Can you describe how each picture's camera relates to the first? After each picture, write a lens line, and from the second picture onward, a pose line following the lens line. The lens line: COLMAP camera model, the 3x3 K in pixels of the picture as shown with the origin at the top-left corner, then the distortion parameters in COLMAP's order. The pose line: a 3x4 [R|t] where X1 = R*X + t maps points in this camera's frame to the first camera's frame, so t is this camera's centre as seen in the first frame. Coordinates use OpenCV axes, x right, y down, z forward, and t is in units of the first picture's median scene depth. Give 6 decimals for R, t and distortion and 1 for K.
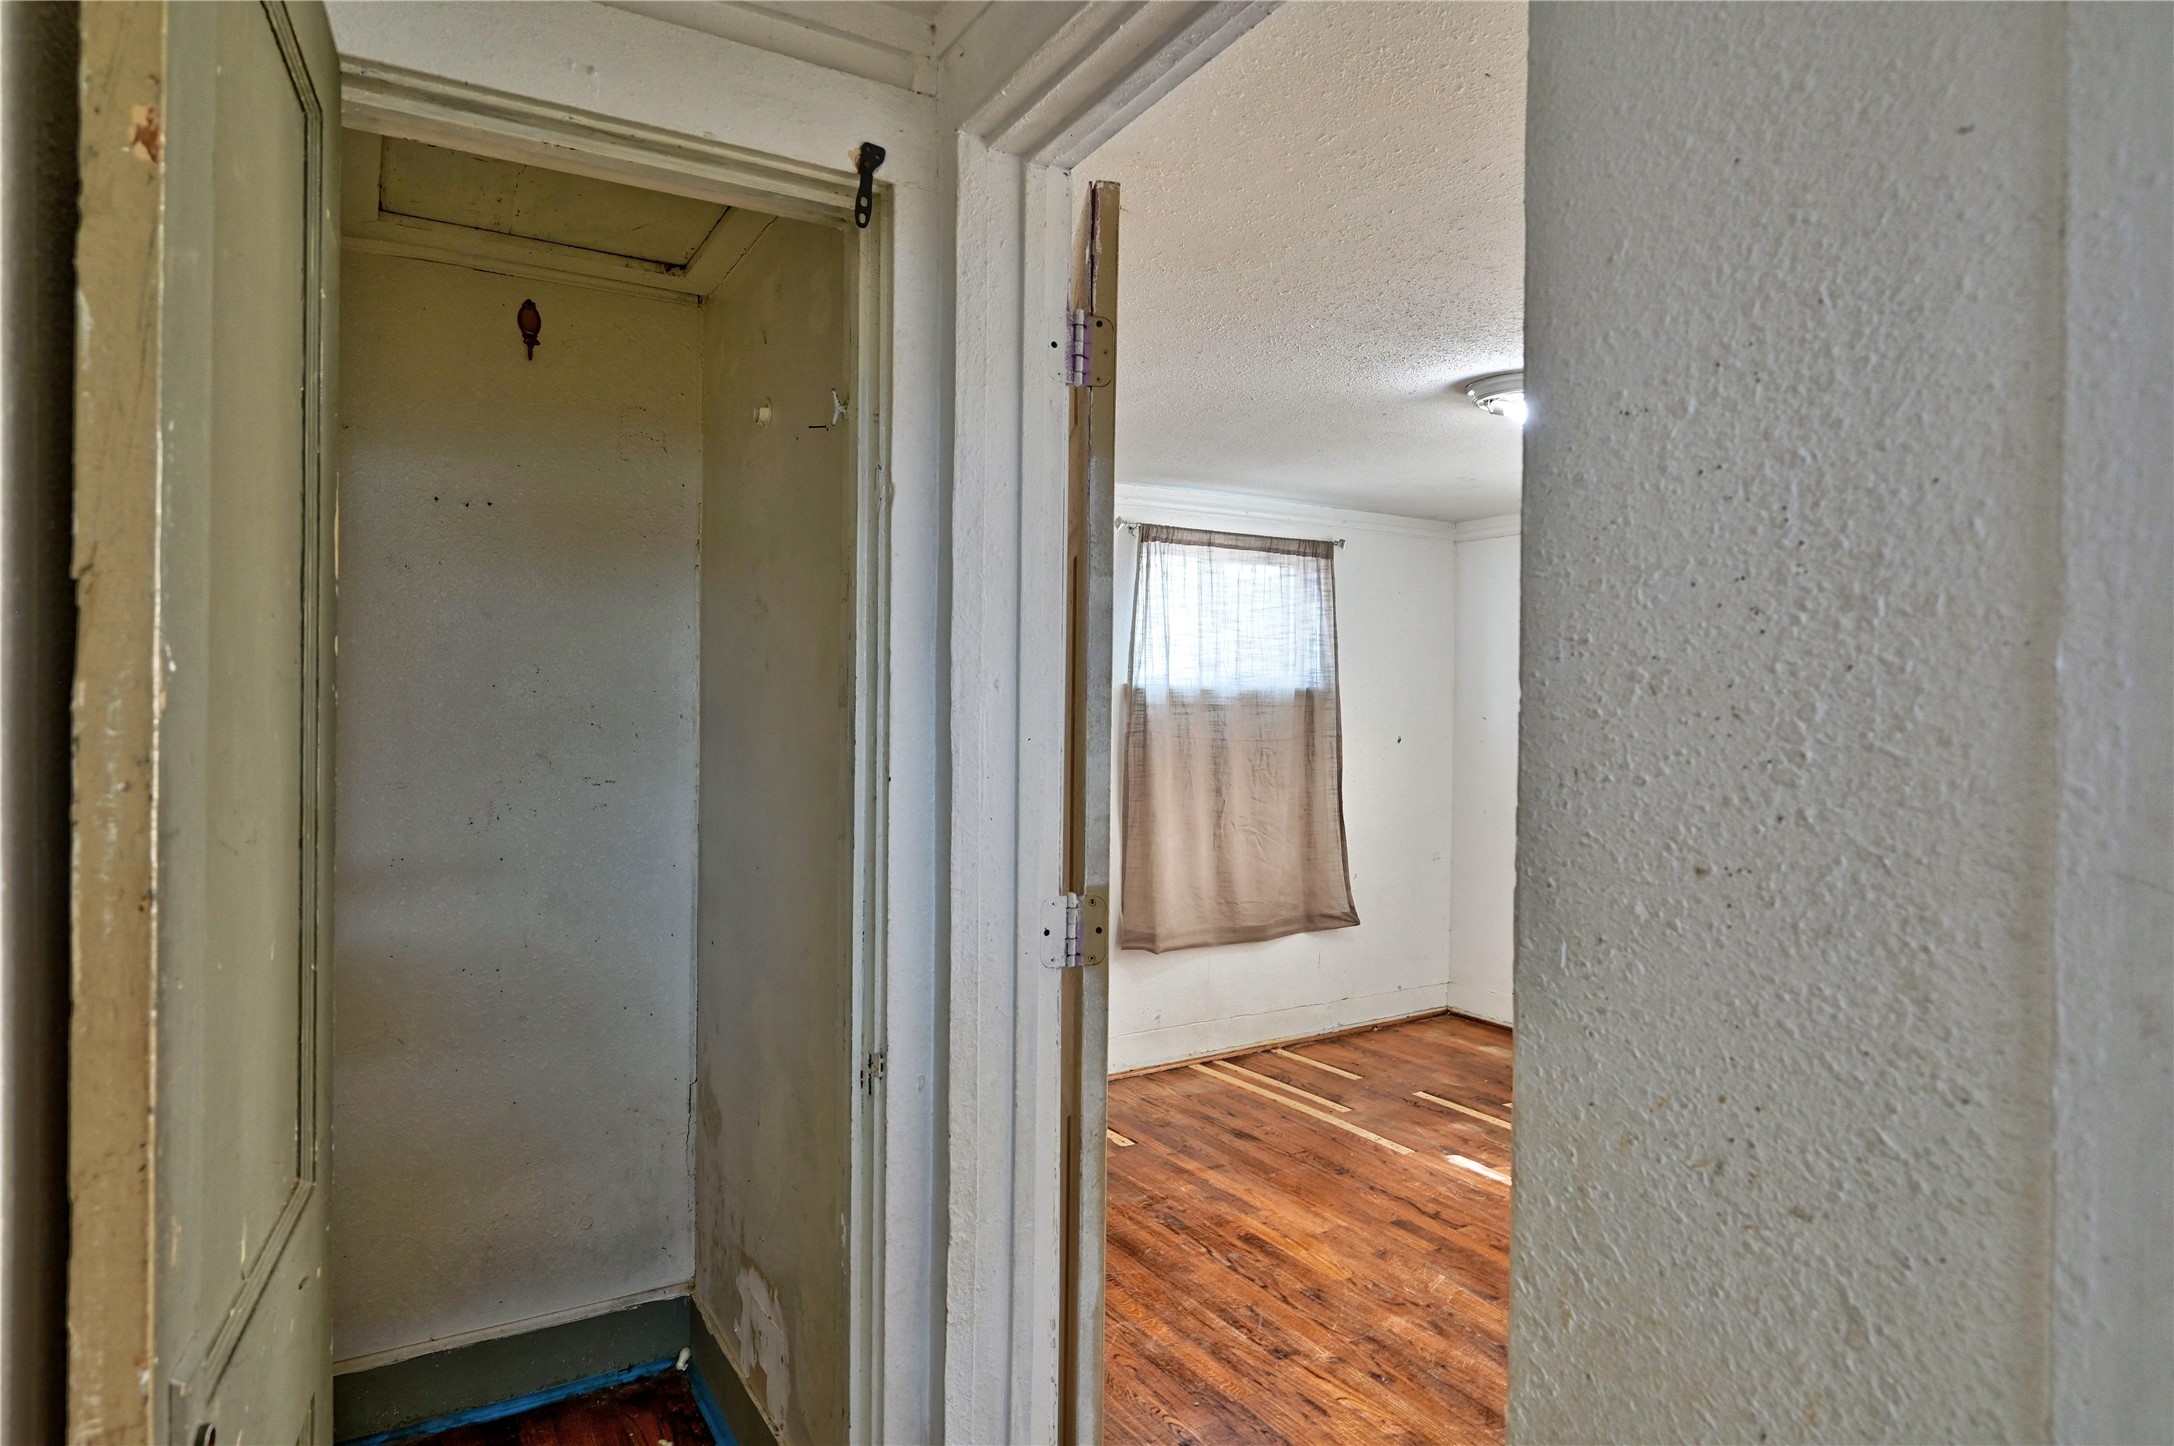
lens RADIAL K [[1228.2, 0, 1084.4], [0, 1228.2, 723.7], [0, 0, 1]] dist [-0.011930, -0.001037]
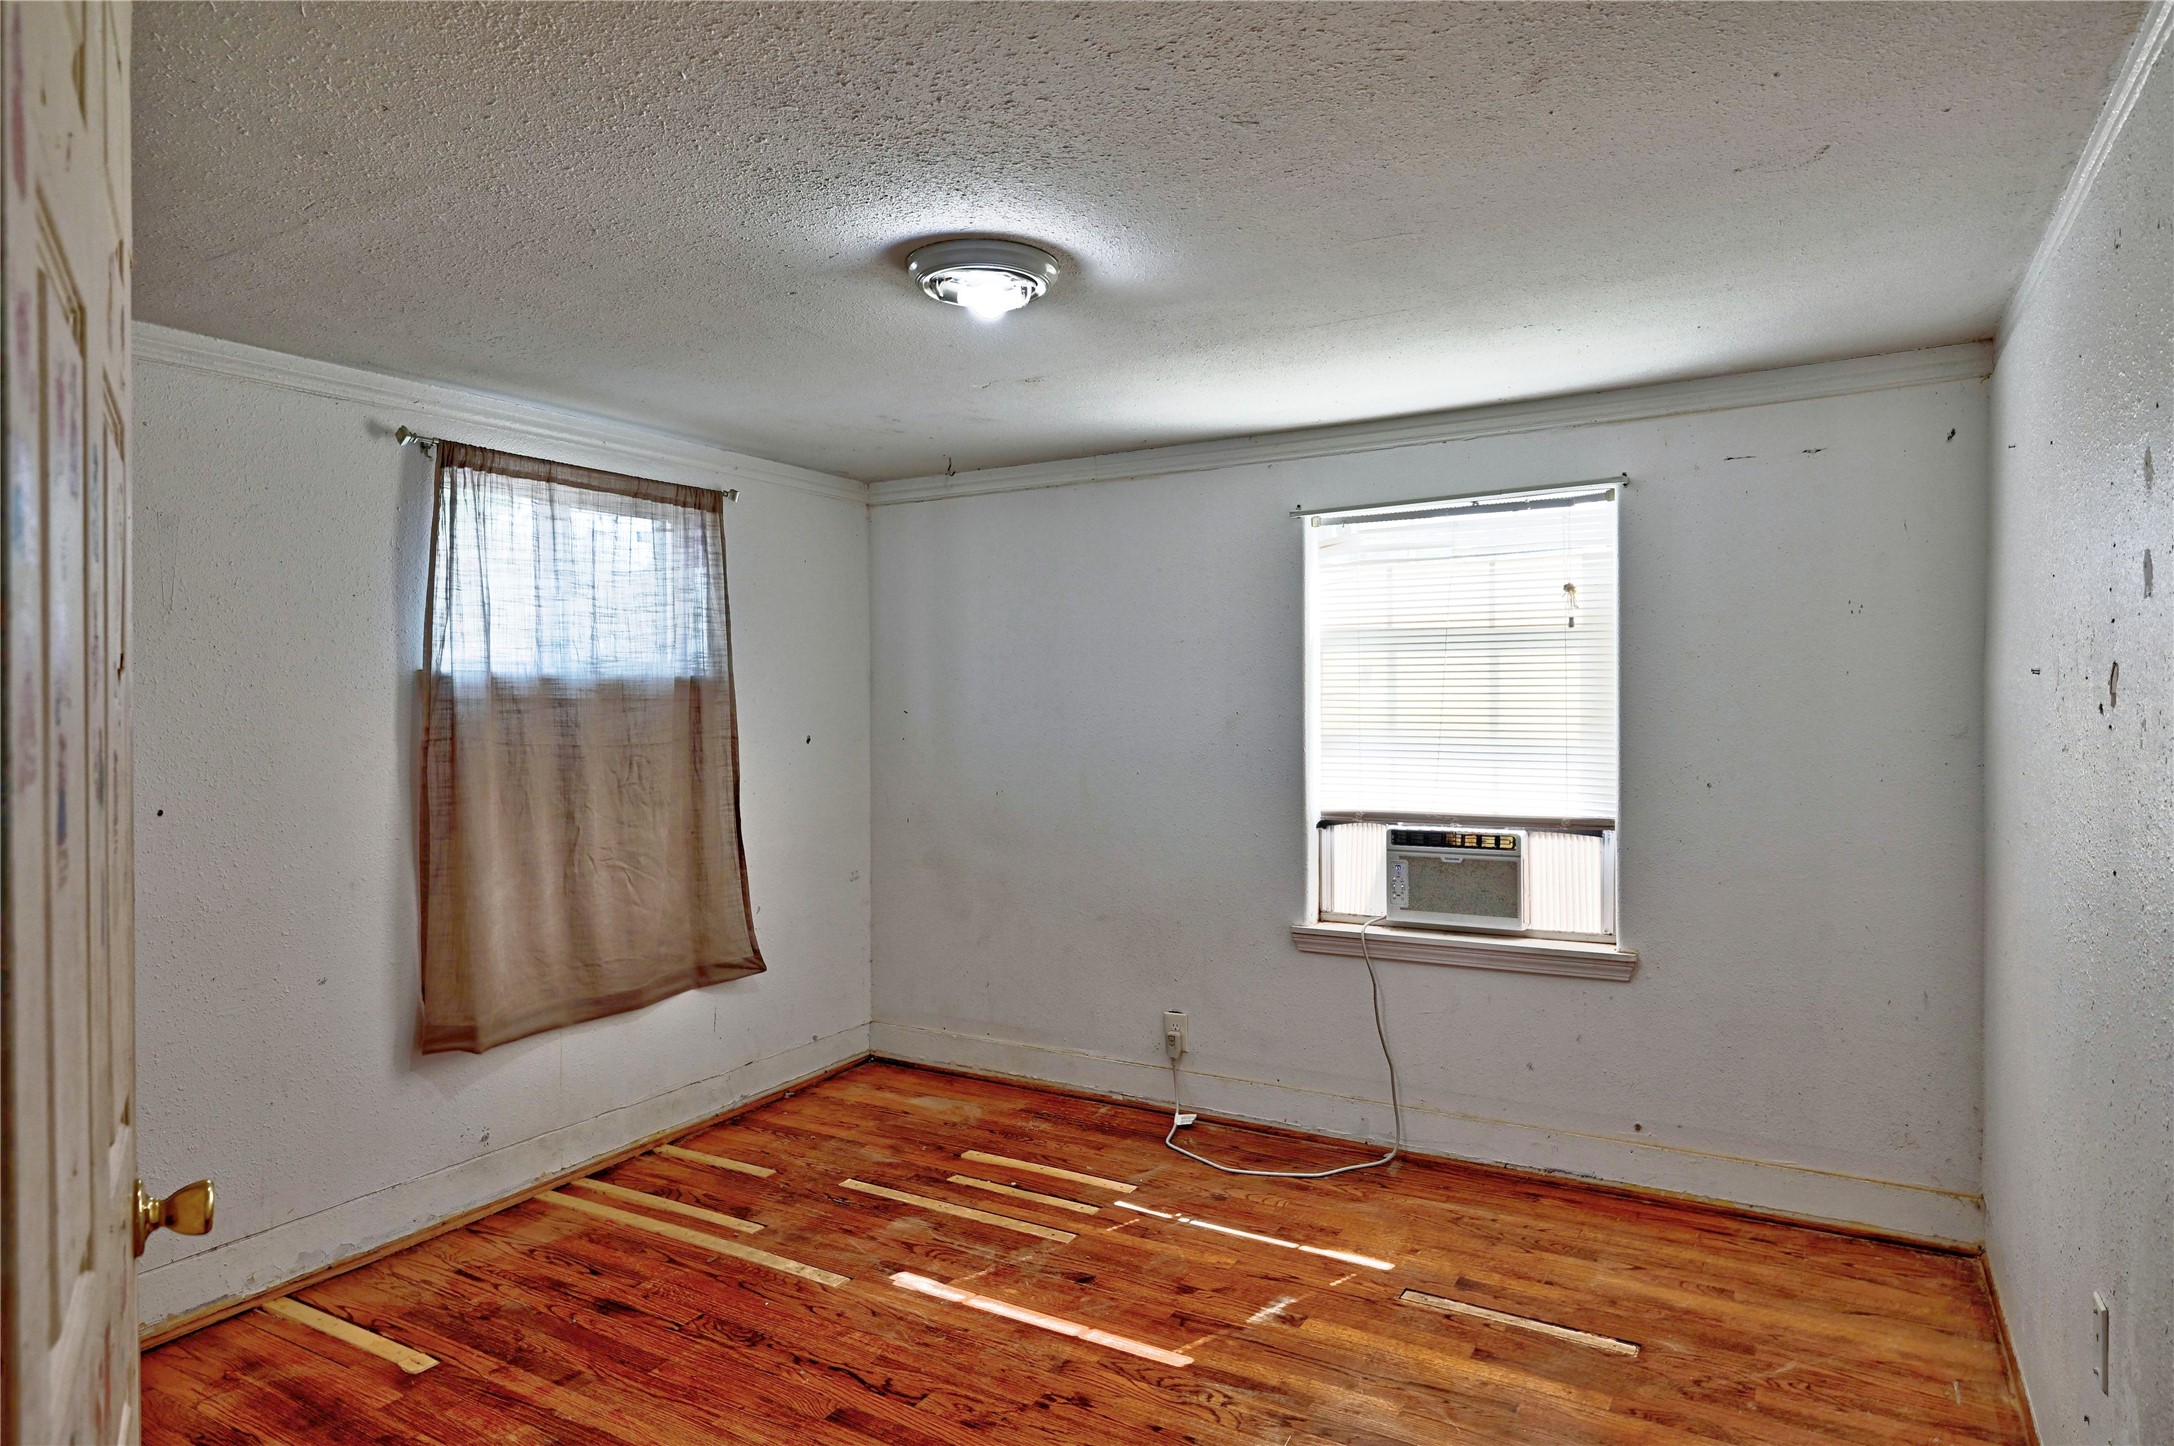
lens RADIAL K [[1228.2, 0, 1088.5], [0, 1228.2, 721.7], [0, 0, 1]] dist [-0.011930, -0.001037]
pose [[0.882536, -0.019927, 0.469823, 0.040629], [0.018031, 0.999801, 0.008536, -0.002435], [-0.469899, 0.000938, 0.882720, 0.210500]]
